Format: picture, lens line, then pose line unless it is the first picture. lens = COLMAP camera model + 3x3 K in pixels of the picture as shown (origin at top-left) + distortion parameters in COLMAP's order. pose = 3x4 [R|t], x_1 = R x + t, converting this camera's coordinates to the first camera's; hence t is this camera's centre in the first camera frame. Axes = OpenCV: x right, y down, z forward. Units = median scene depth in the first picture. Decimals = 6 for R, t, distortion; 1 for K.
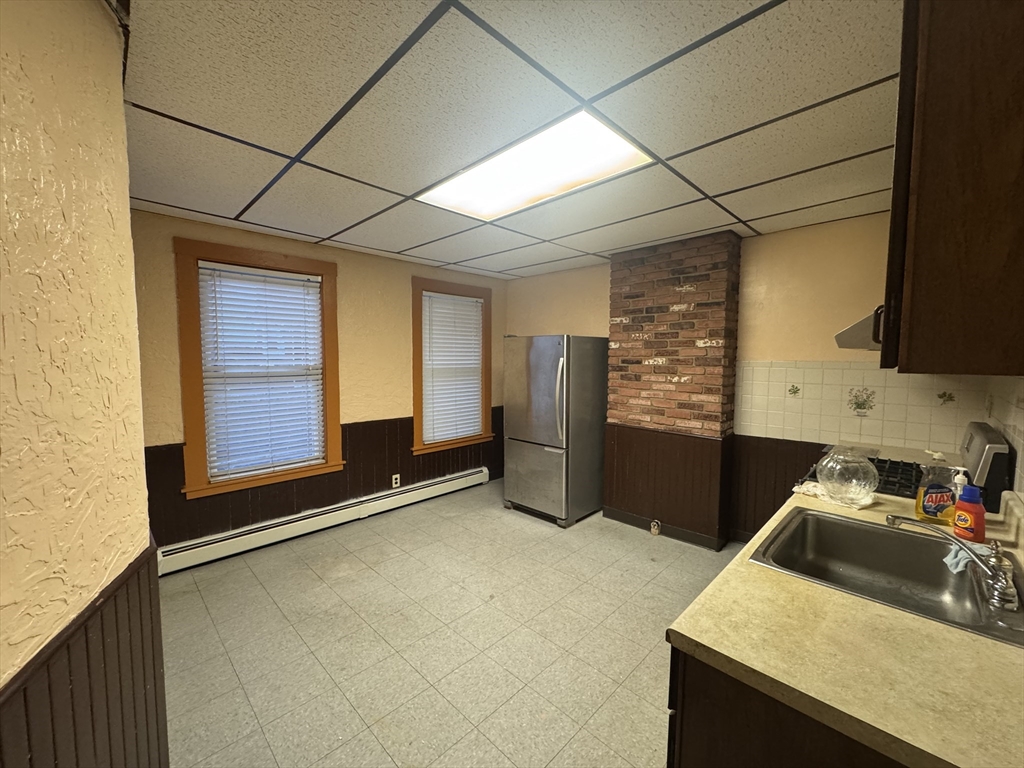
lens RADIAL K [[410.0, 0, 511.7], [0, 410.0, 385.0], [0, 0, 1]] dist [-0.000421, 0.000033]
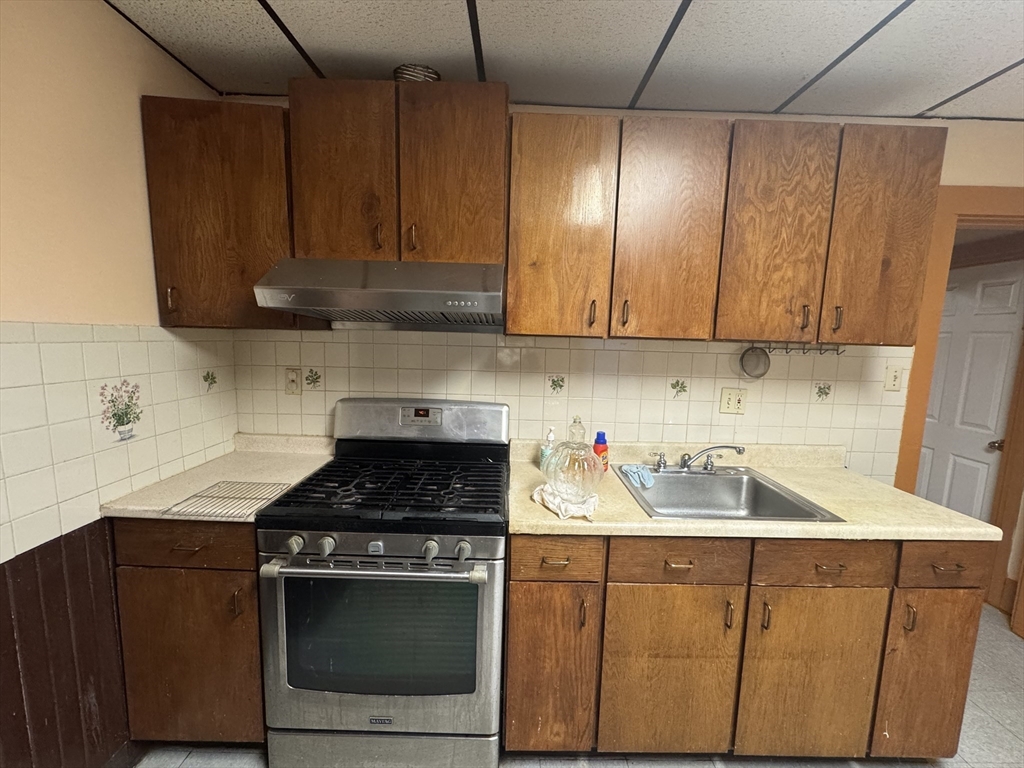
lens RADIAL K [[410.0, 0, 510.8], [0, 410.0, 385.4], [0, 0, 1]] dist [-0.000421, 0.000033]
pose [[-0.704688, -0.108124, 0.701231, 0.237460], [0.019602, 0.984976, 0.171574, -0.068960], [-0.709247, 0.134652, -0.691981, 1.161032]]
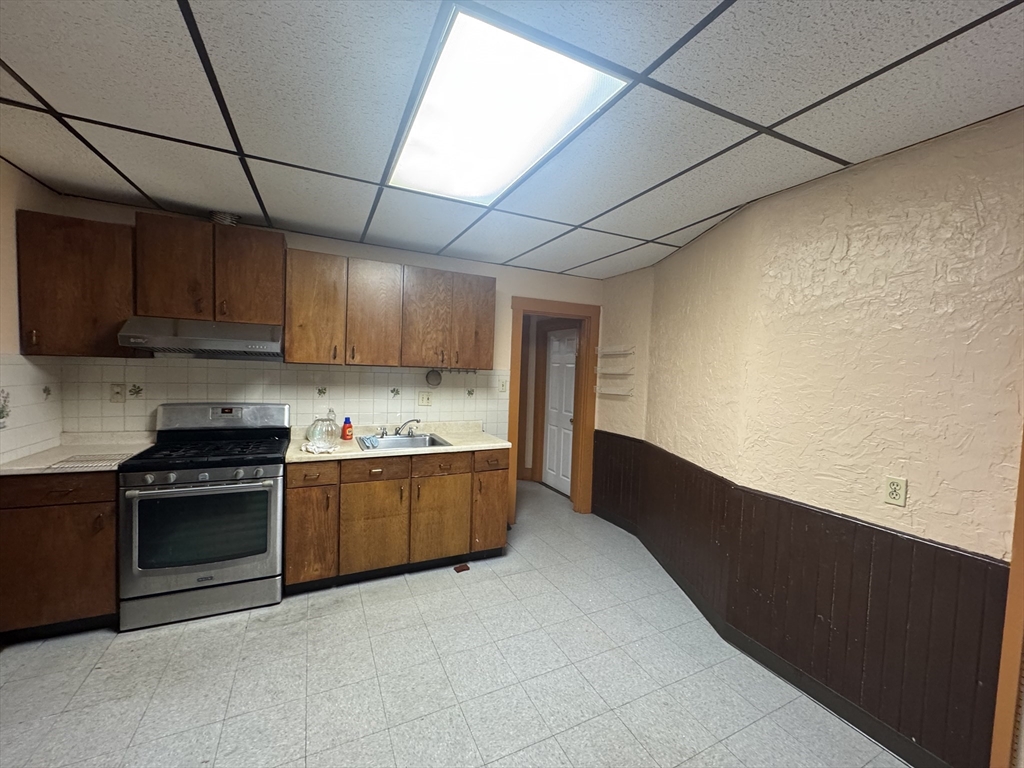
lens RADIAL K [[410.0, 0, 509.4], [0, 410.0, 386.1], [0, 0, 1]] dist [-0.000421, 0.000033]
pose [[-0.940679, -0.054041, 0.334966, -0.285792], [-0.017055, 0.993518, 0.112391, -0.112423], [-0.338869, 0.100011, -0.935503, 1.586386]]
